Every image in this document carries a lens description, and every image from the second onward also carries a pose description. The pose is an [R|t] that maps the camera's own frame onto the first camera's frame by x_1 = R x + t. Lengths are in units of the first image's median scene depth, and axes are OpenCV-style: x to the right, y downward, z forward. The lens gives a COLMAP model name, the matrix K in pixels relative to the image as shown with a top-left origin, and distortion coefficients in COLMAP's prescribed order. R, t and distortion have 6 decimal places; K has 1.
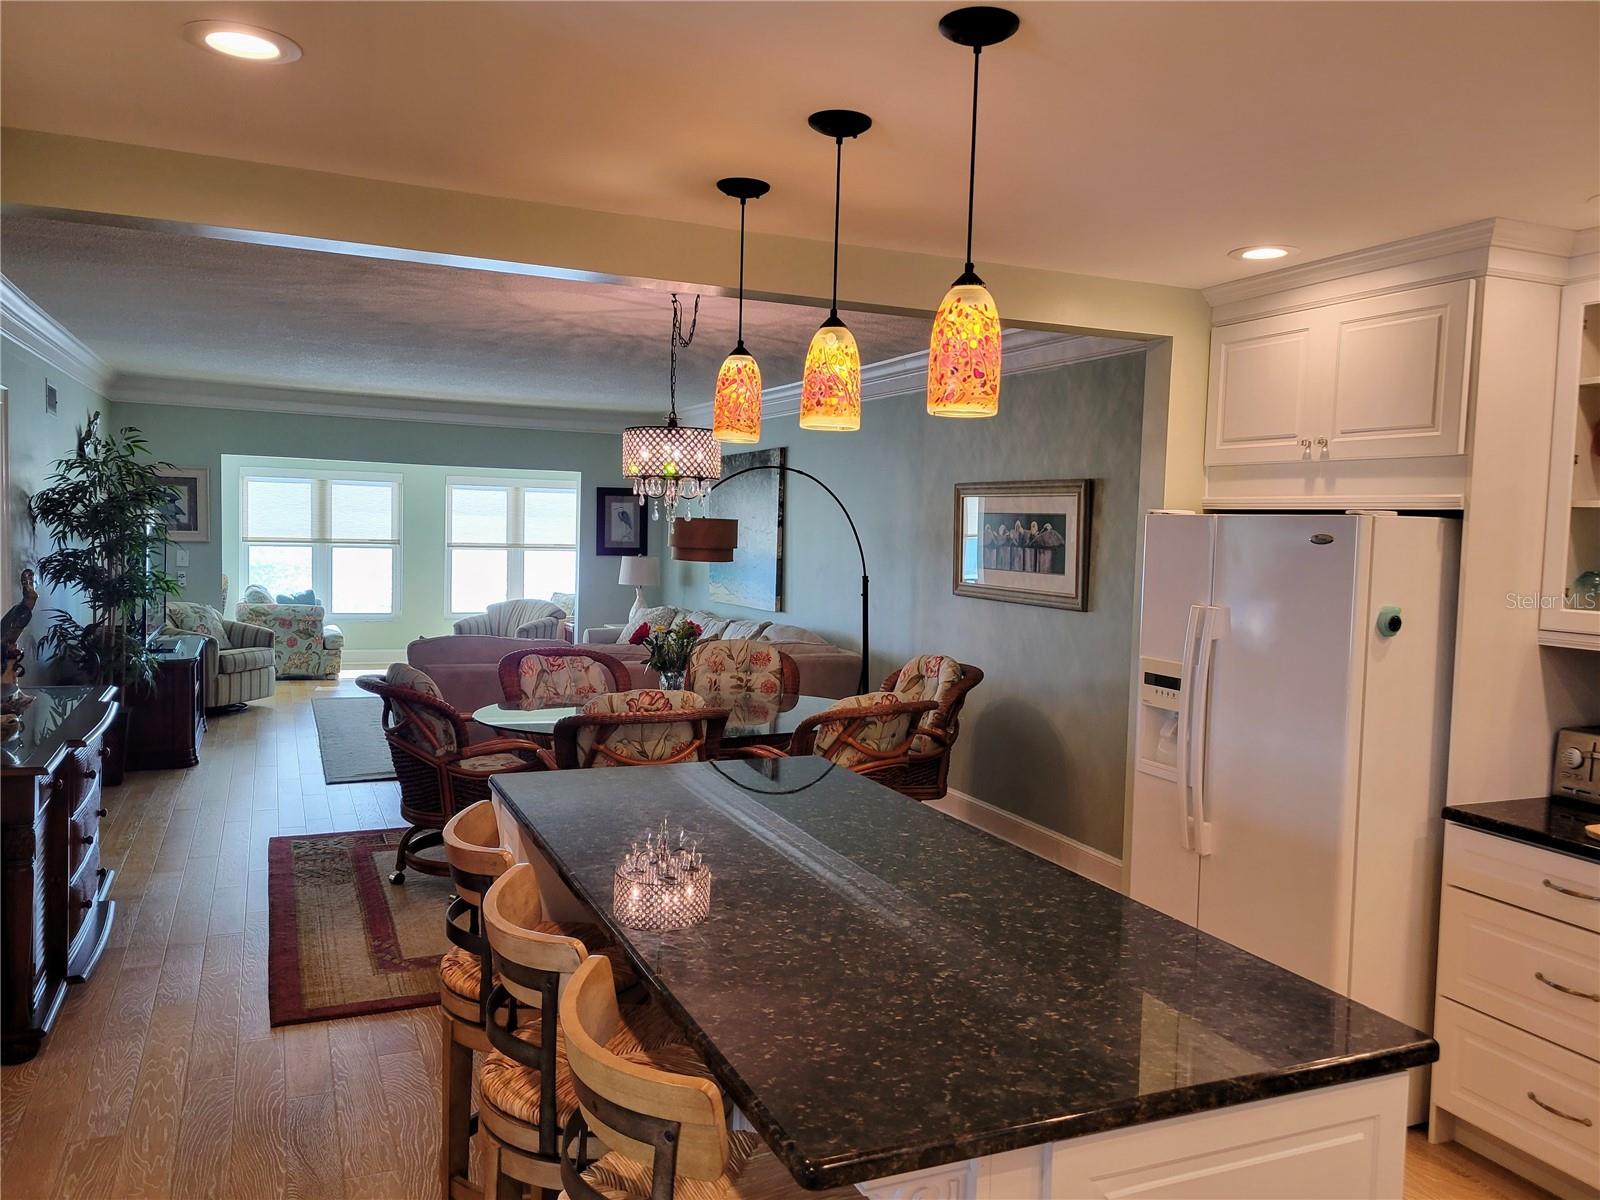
lens RADIAL K [[1203.6, 0, 804.1], [0, 1203.6, 596.3], [0, 0, 1]] dist [0.044357, -0.025247]
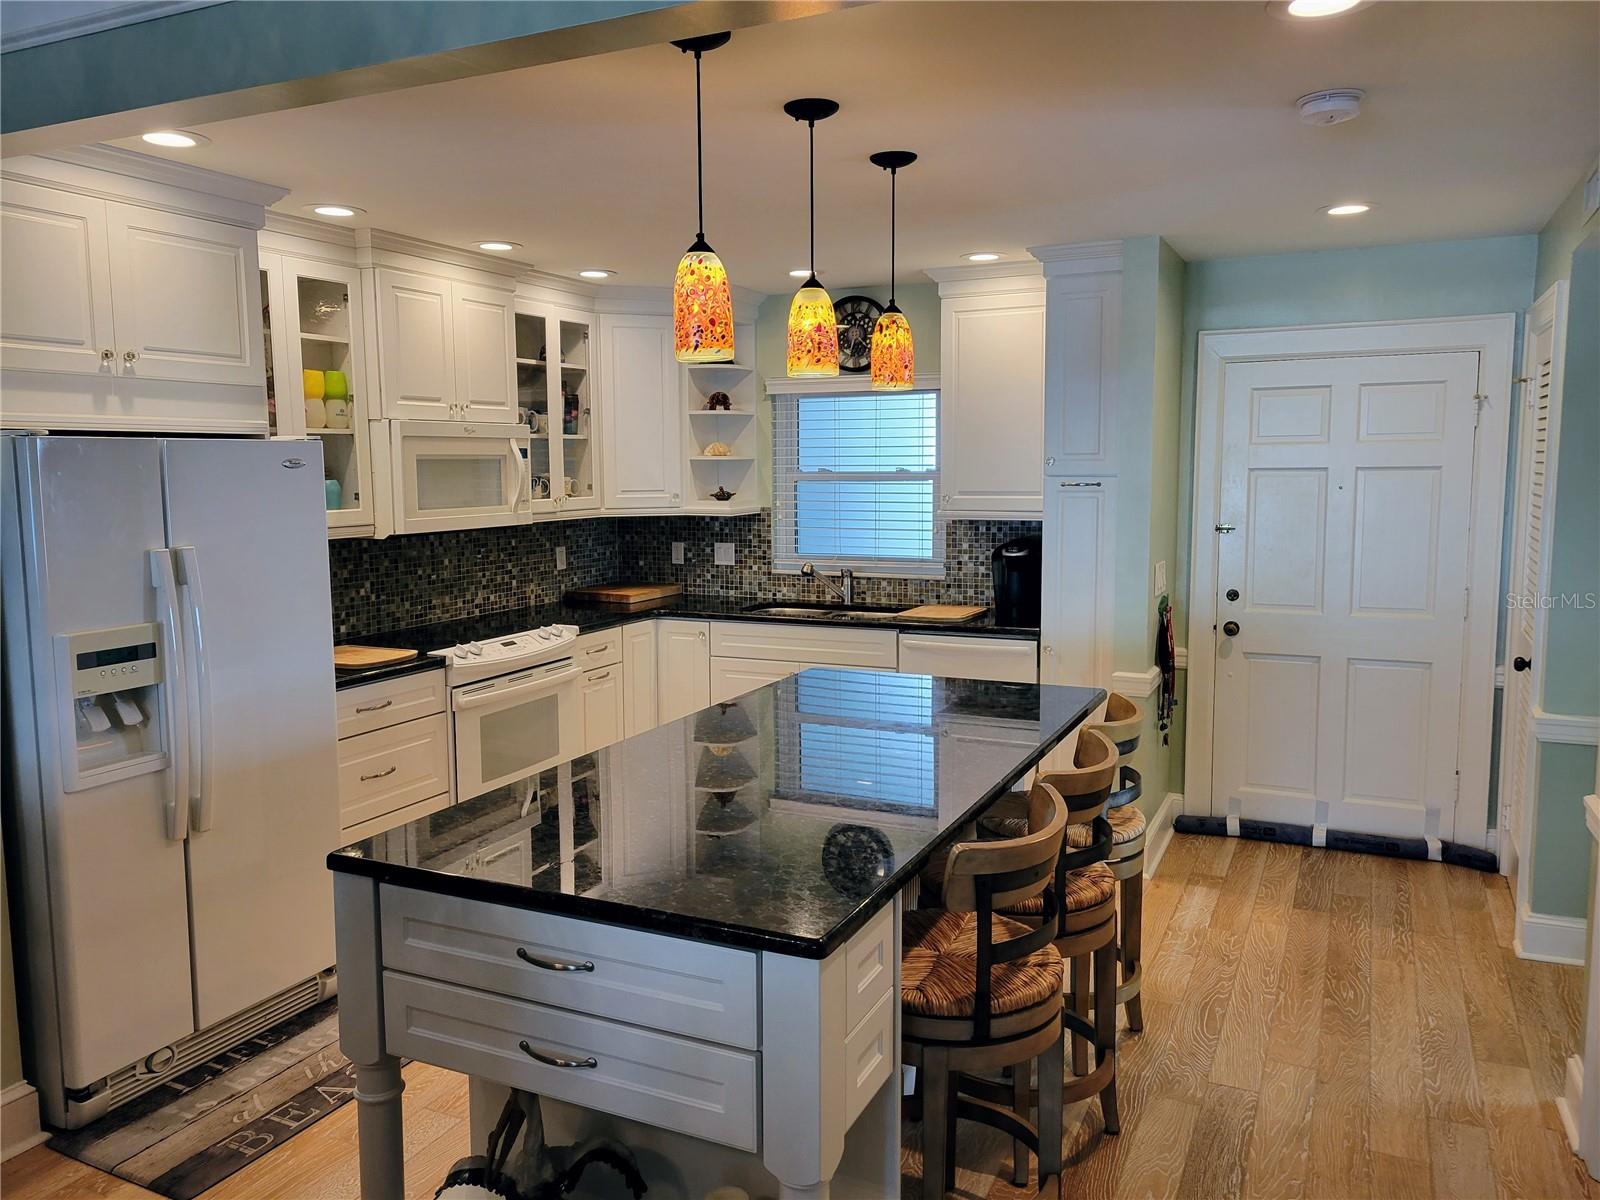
lens RADIAL K [[1203.6, 0, 789.4], [0, 1203.6, 591.4], [0, 0, 1]] dist [0.044357, -0.025247]
pose [[-0.651090, -0.105506, 0.751632, -0.614334], [0.036092, 0.984867, 0.169510, -0.094701], [-0.758142, 0.137494, -0.637429, 1.281089]]
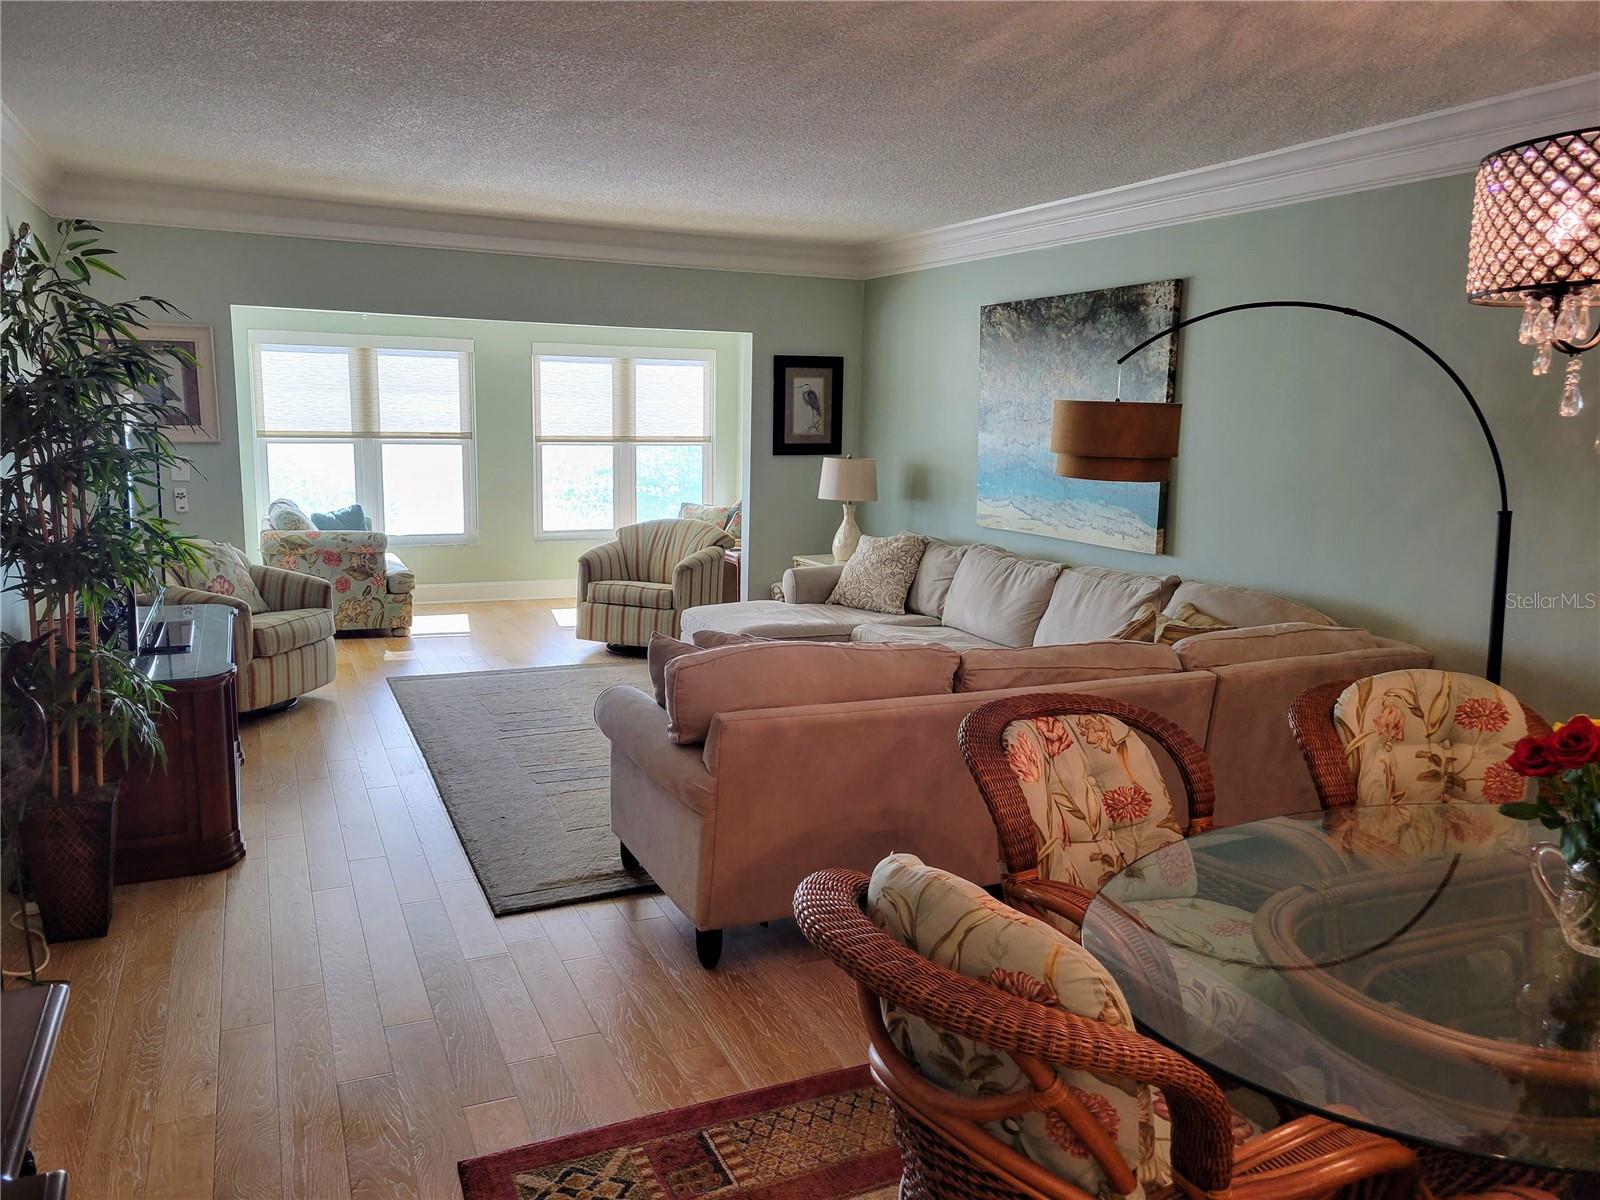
lens RADIAL K [[1203.6, 0, 792.7], [0, 1203.6, 595.1], [0, 0, 1]] dist [0.044357, -0.025247]
pose [[0.999945, -0.009285, 0.004786, -0.199001], [0.008761, 0.994956, 0.099928, -0.027482], [-0.005690, -0.099881, 0.994983, 0.365232]]
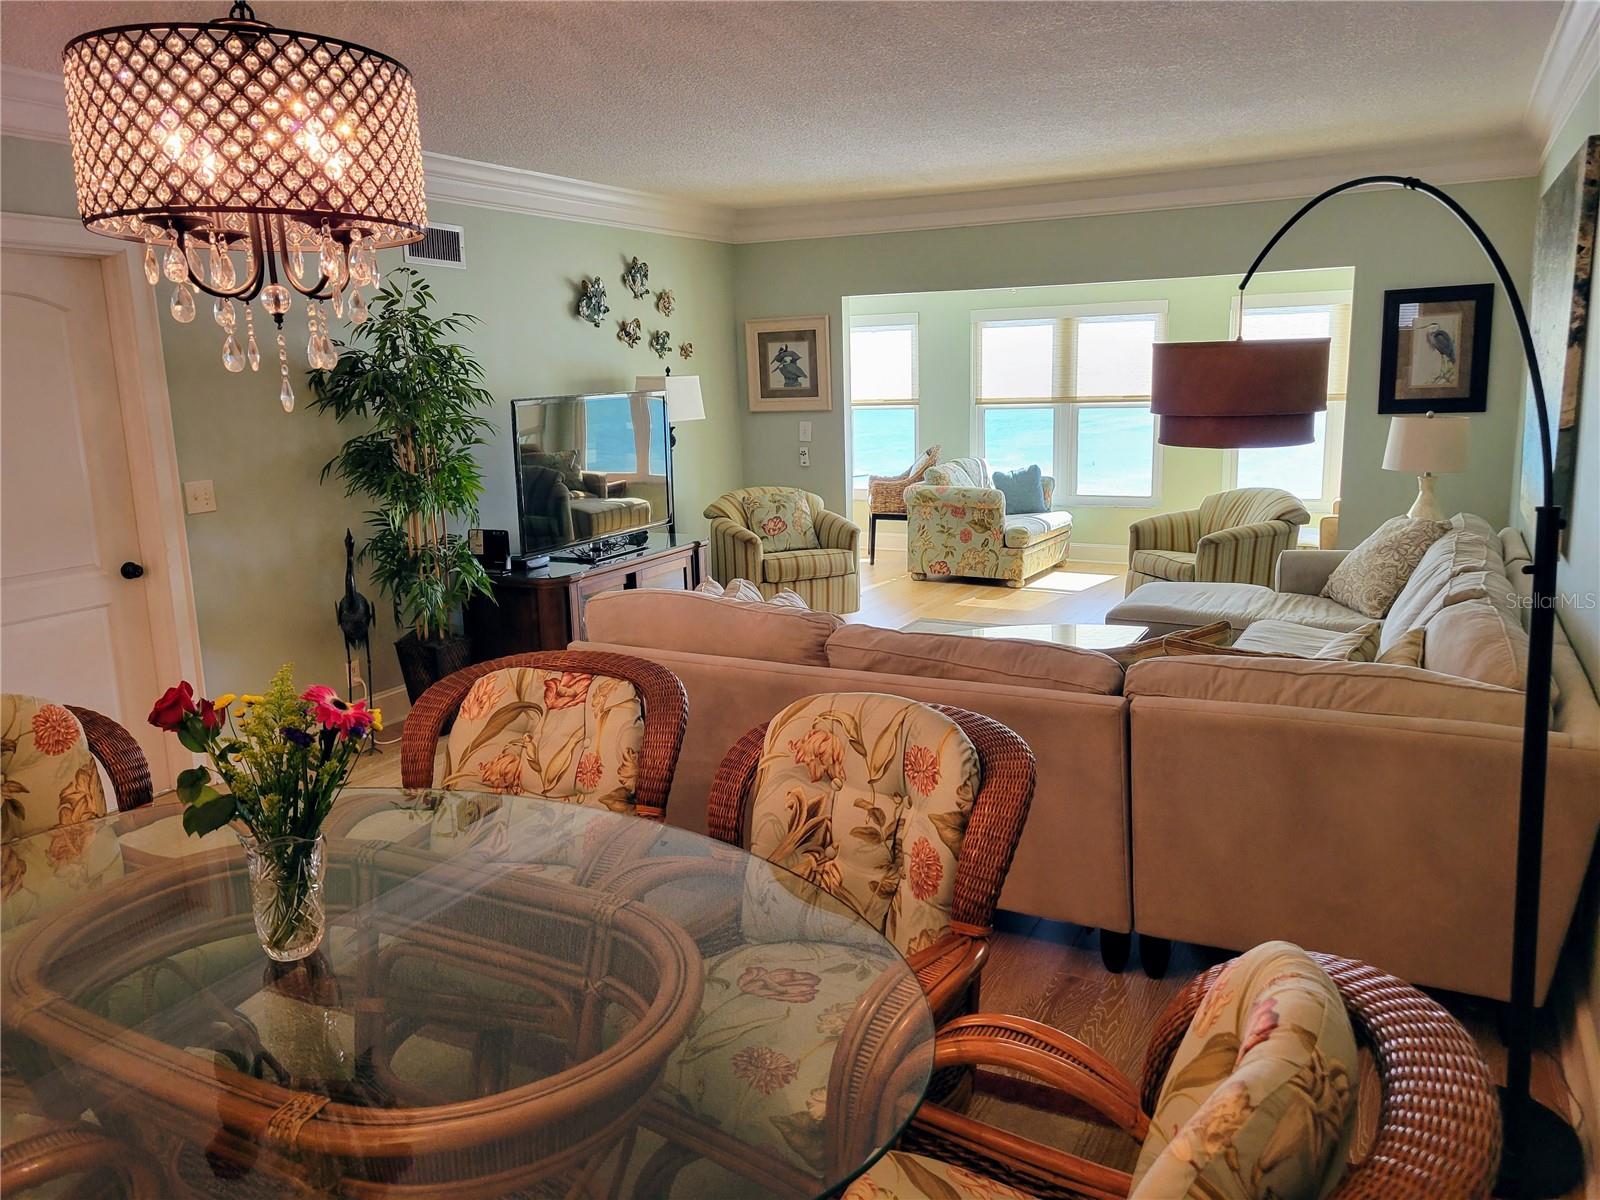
lens RADIAL K [[1203.6, 0, 797.3], [0, 1203.6, 586.8], [0, 0, 1]] dist [0.044357, -0.025247]
pose [[0.623469, 0.092352, -0.776375, 0.130091], [-0.000354, 0.993033, 0.117839, -0.024444], [0.781848, -0.073194, 0.619158, 0.514861]]
